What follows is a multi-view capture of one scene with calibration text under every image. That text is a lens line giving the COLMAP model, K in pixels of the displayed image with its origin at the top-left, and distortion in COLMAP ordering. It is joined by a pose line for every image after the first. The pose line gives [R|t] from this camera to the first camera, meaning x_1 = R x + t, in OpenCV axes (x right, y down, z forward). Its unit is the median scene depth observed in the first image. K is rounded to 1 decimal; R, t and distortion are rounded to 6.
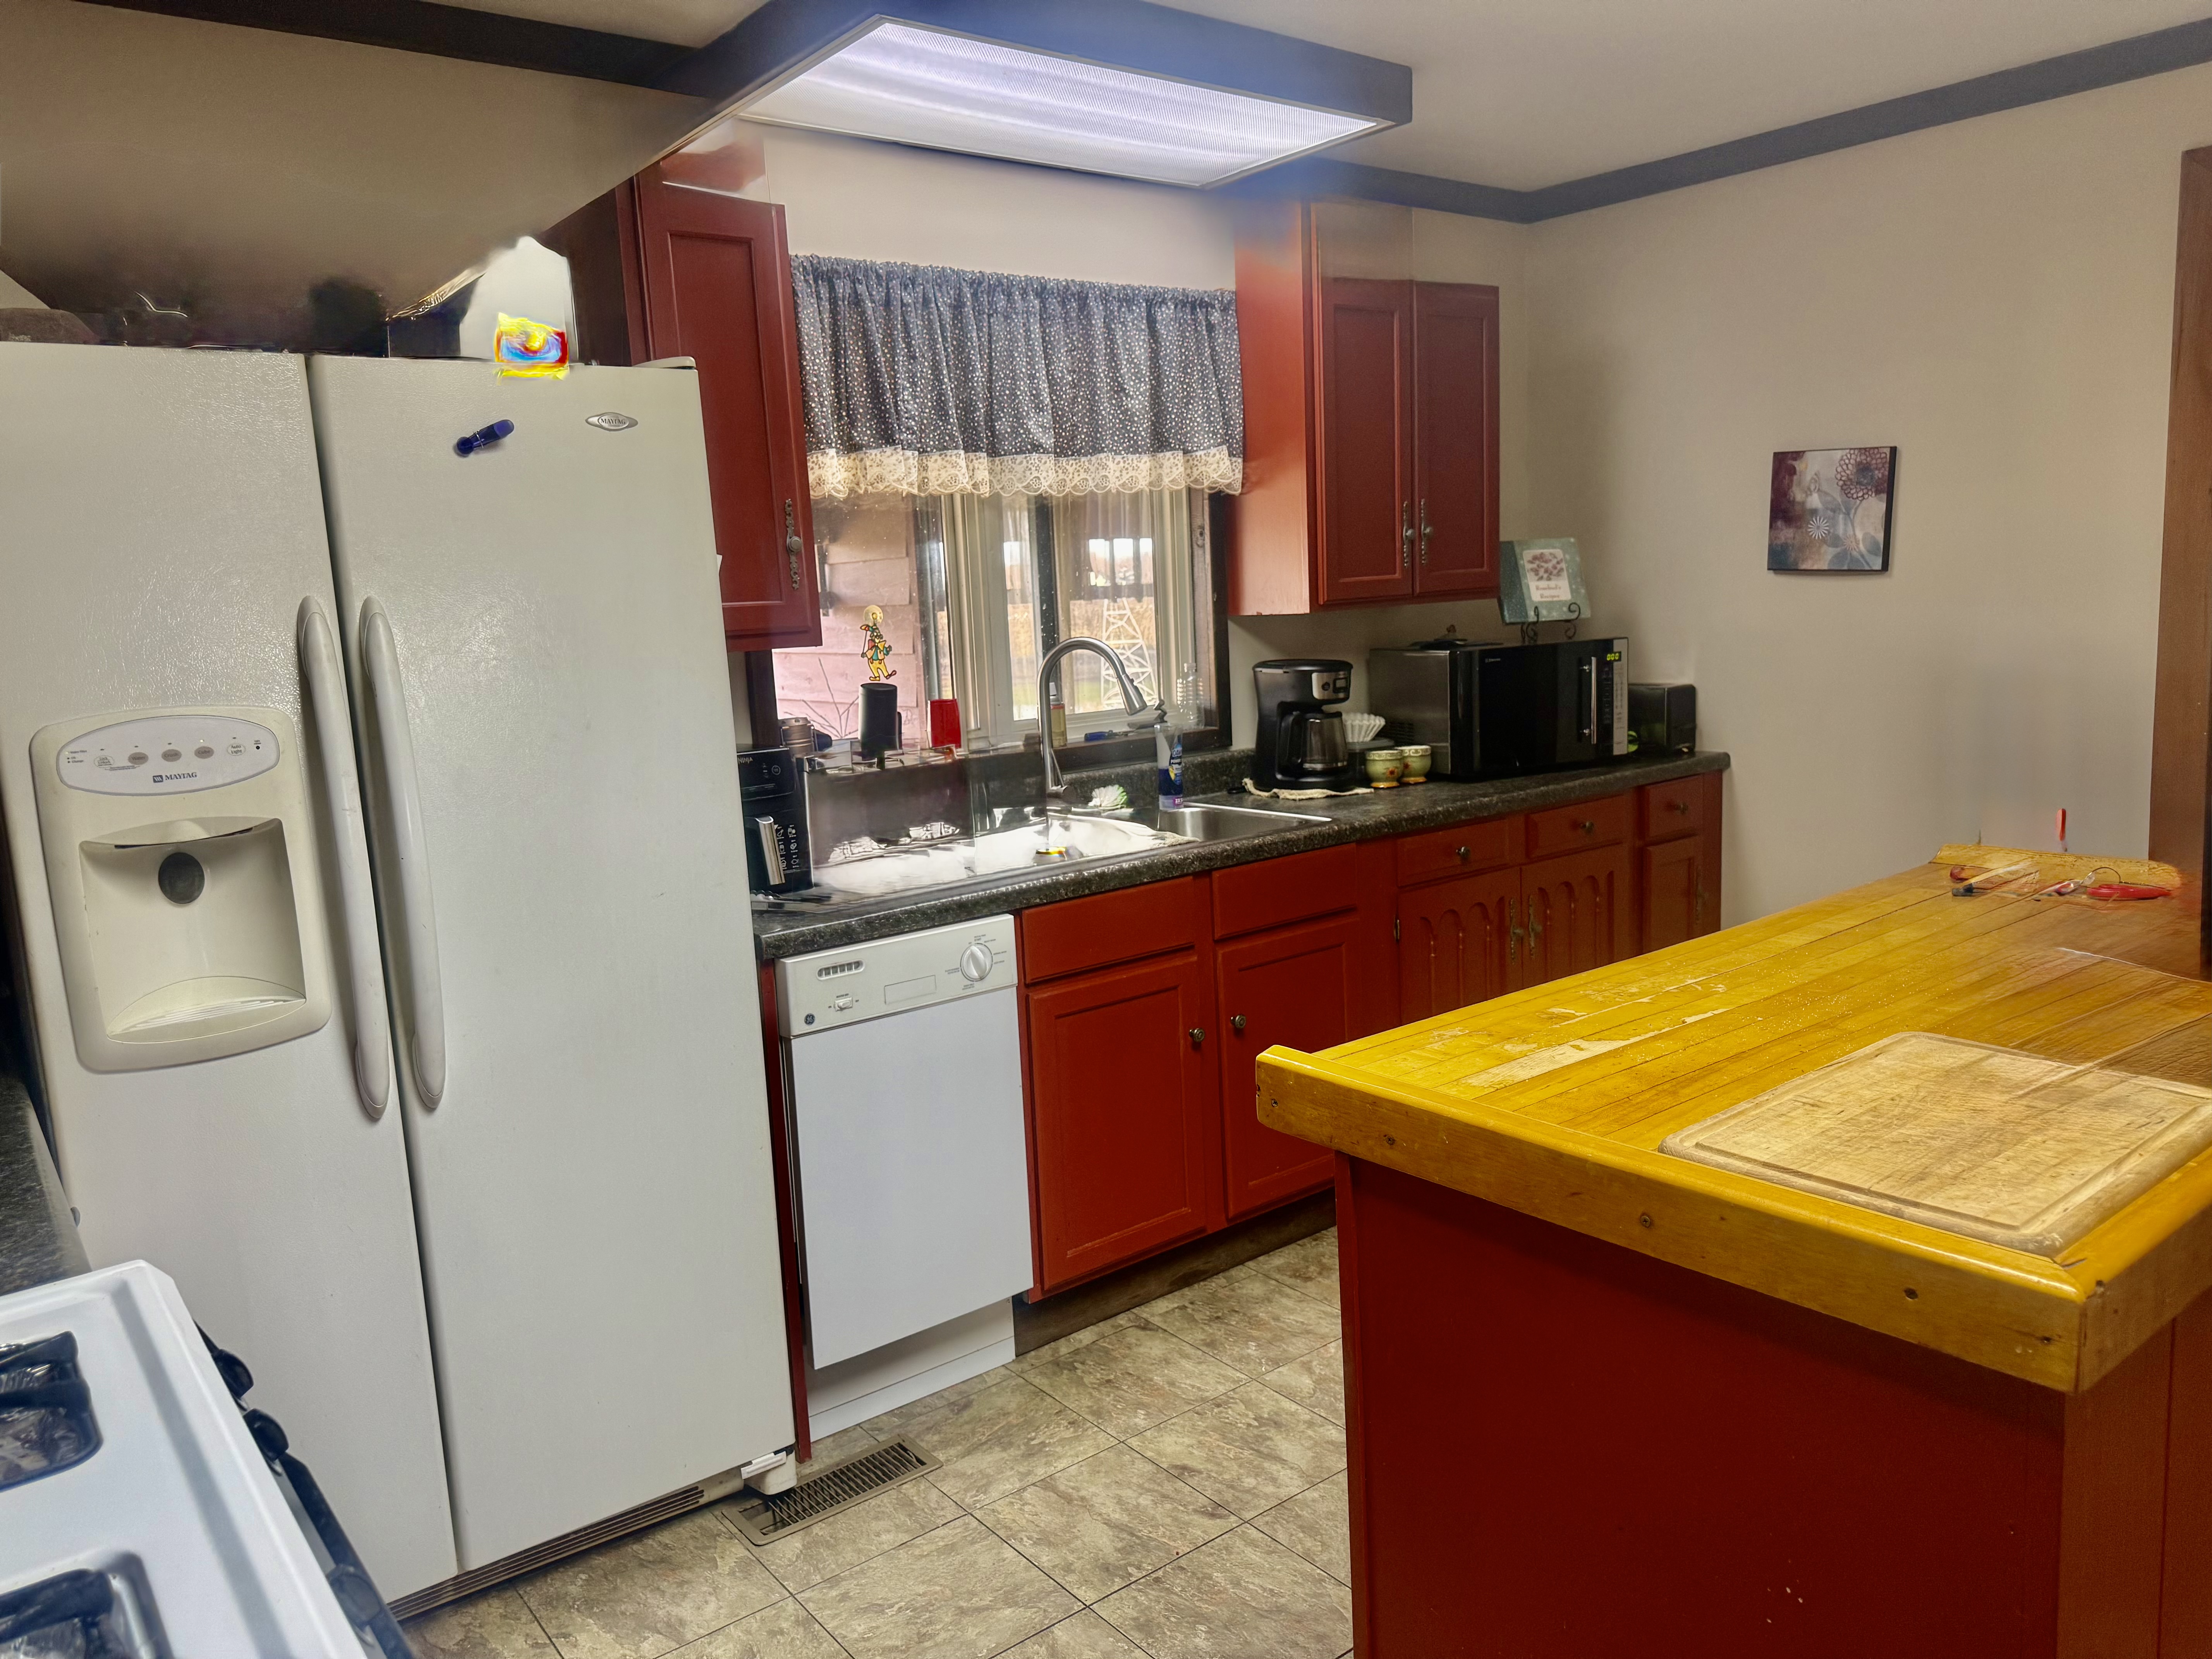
lens RADIAL K [[1566.9, 0, 1099.4], [0, 1566.9, 838.5], [0, 0, 1]] dist [0.023617, -0.013377]
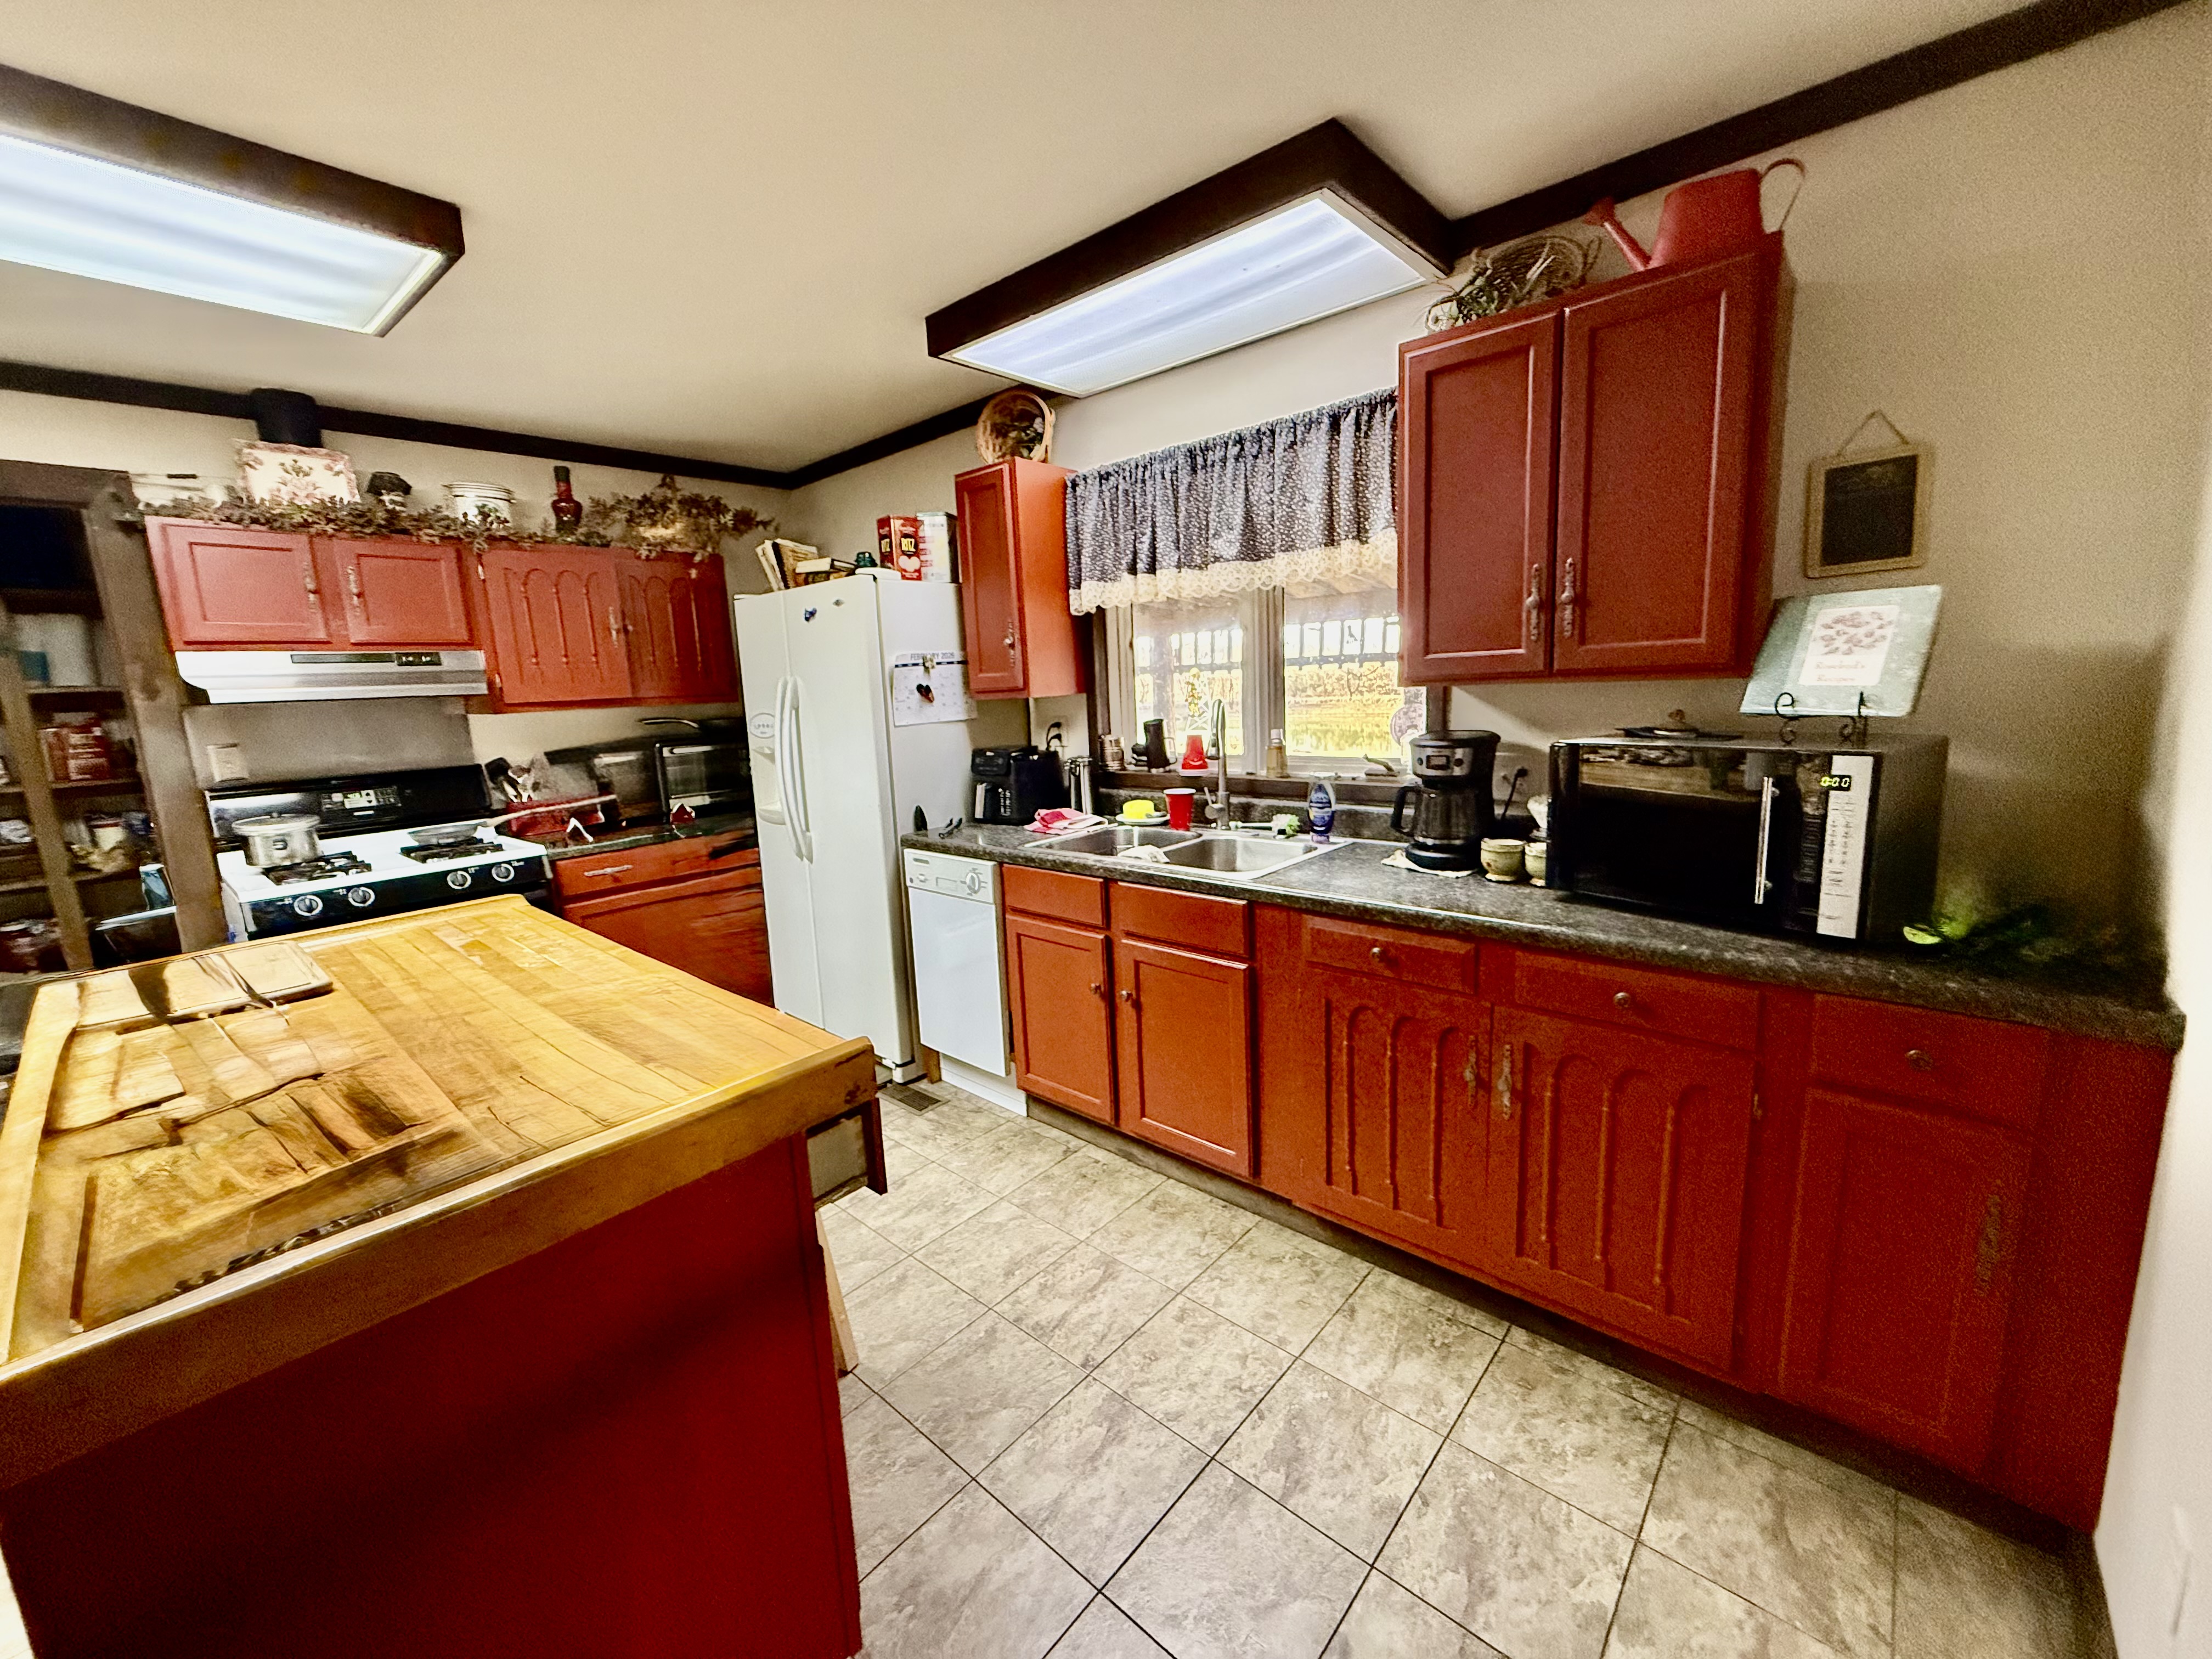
lens RADIAL K [[889.5, 0, 1106.9], [0, 889.5, 824.1], [0, 0, 1]] dist [0.000678, 0.000085]
pose [[0.181328, 0.207640, -0.961252, 0.752950], [-0.114960, 0.975230, 0.188974, -0.161148], [0.976680, 0.076239, 0.200706, 0.775247]]
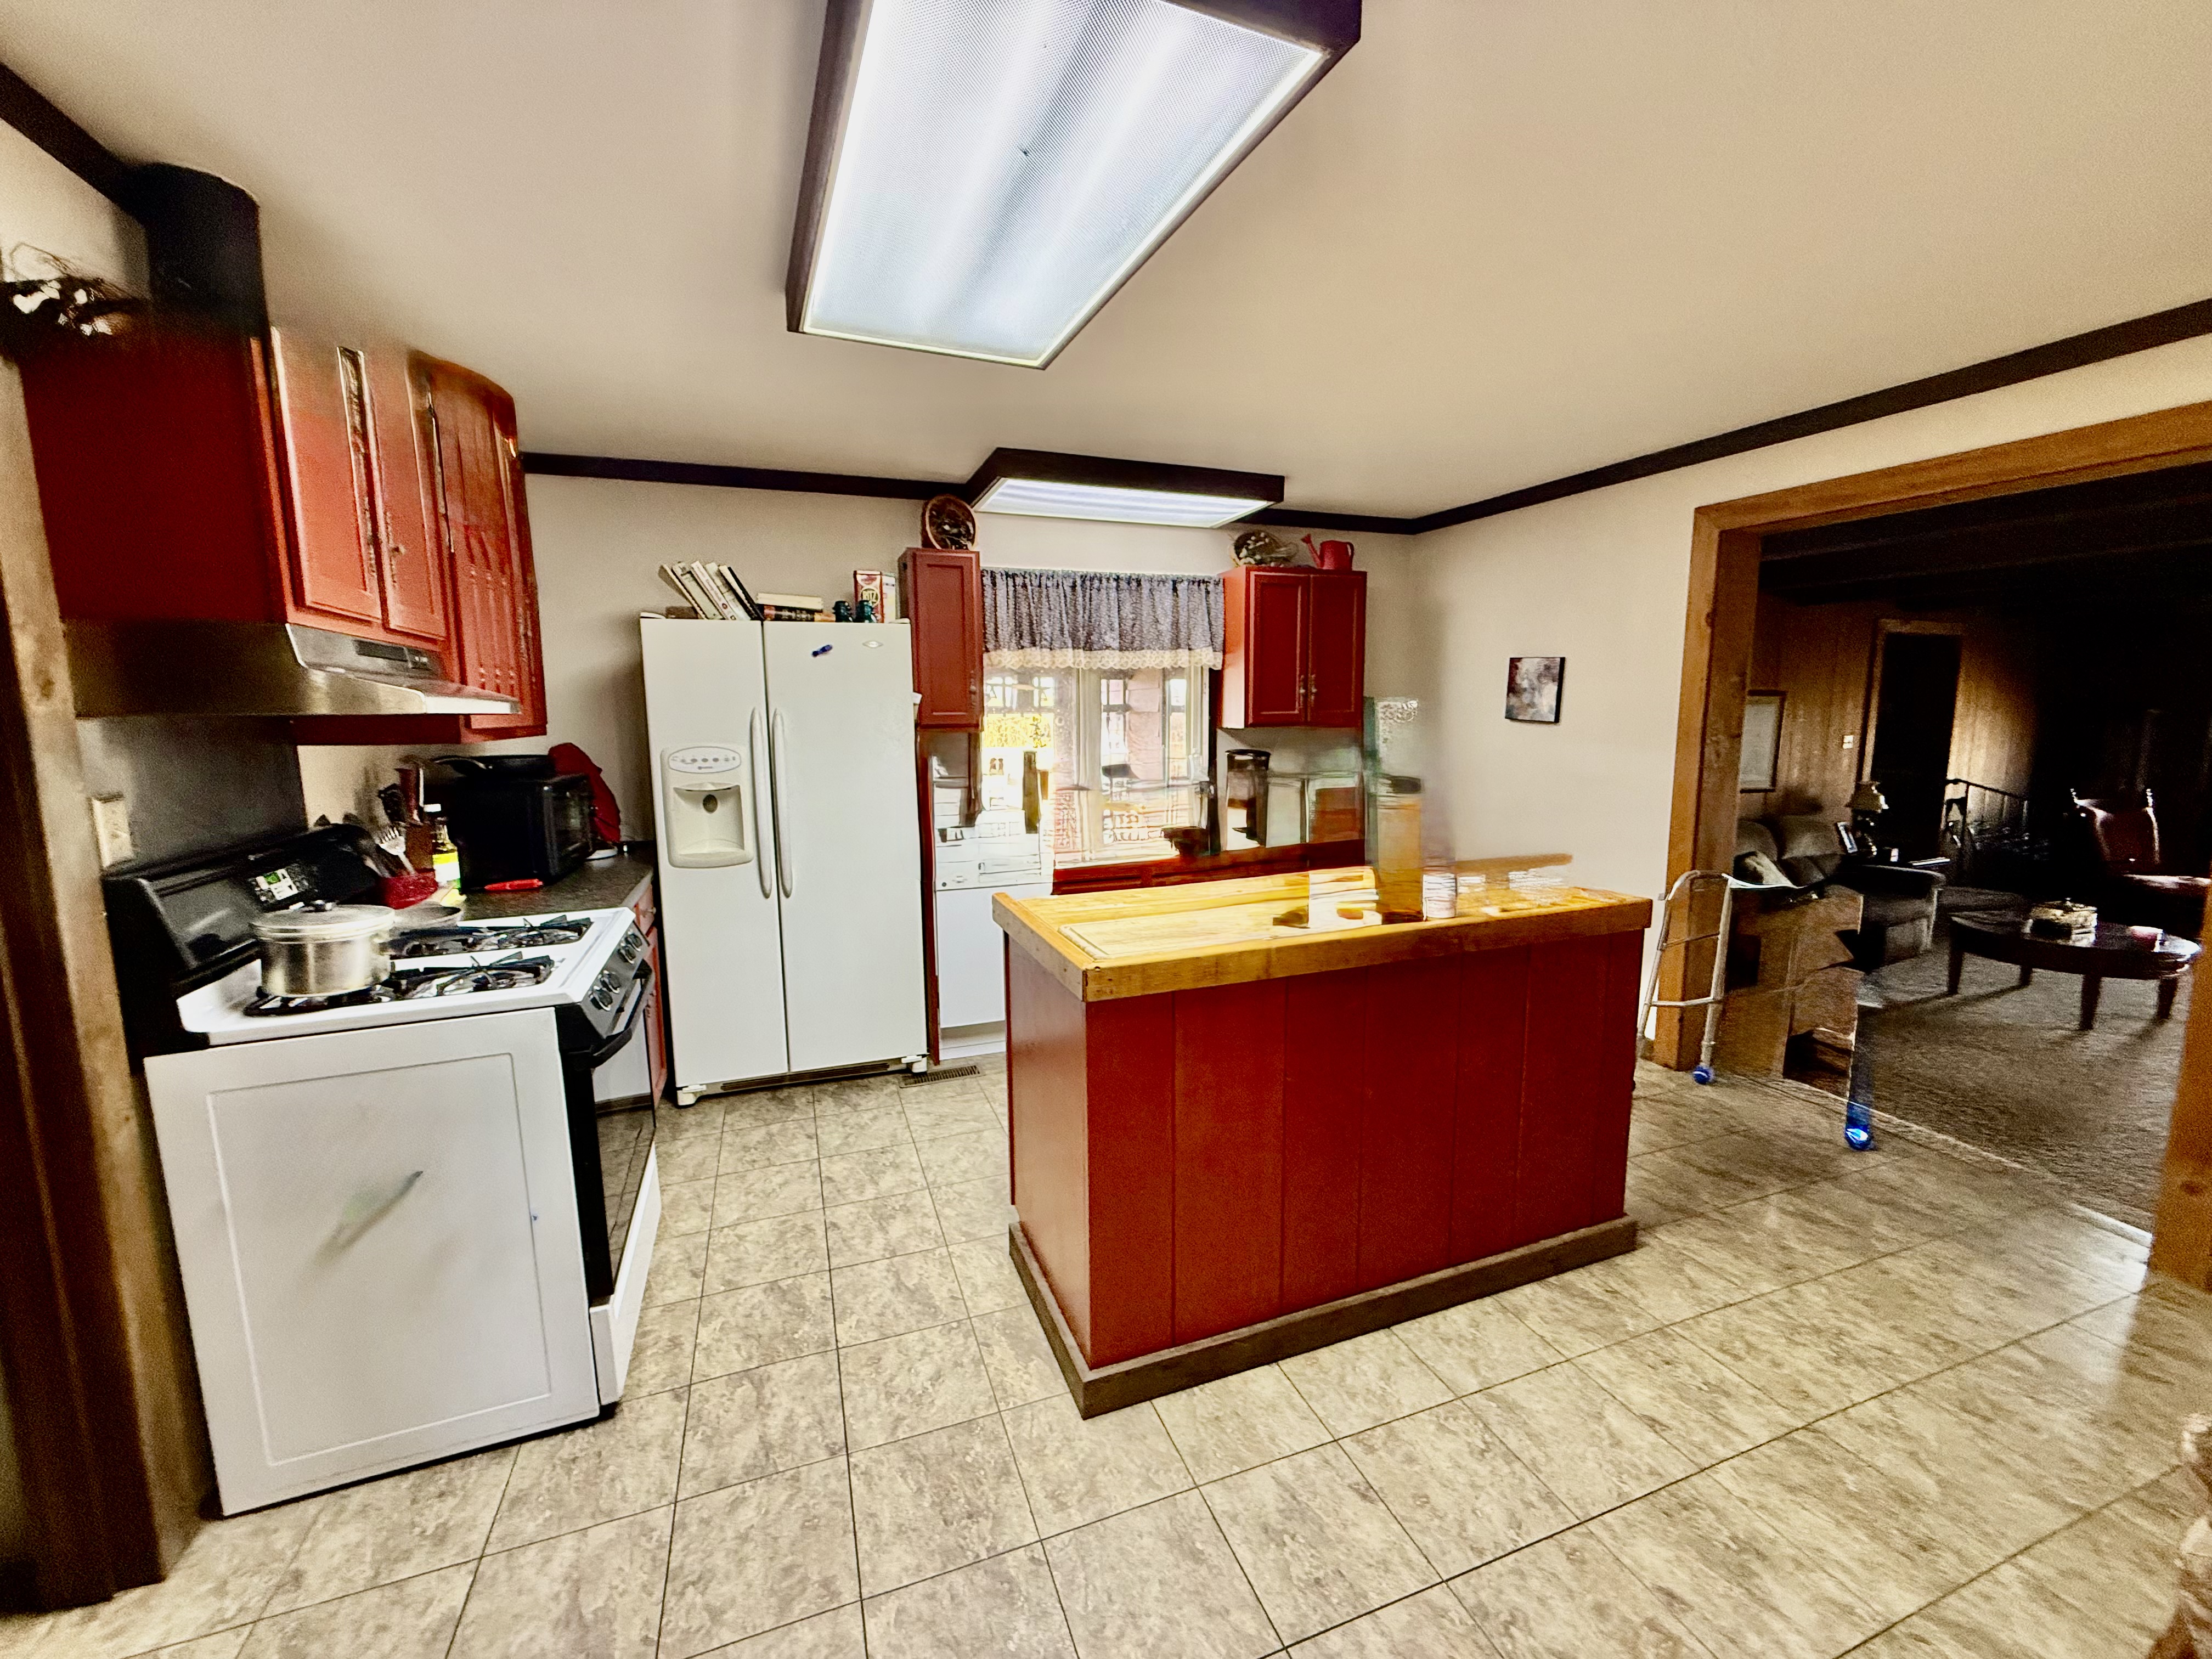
lens RADIAL K [[889.5, 0, 1113.5], [0, 889.5, 827.7], [0, 0, 1]] dist [0.000678, 0.000085]
pose [[0.954917, 0.084131, -0.284703, 0.352553], [-0.087164, 0.996192, 0.002025, 0.001473], [0.283790, 0.022883, 0.958614, -0.204322]]
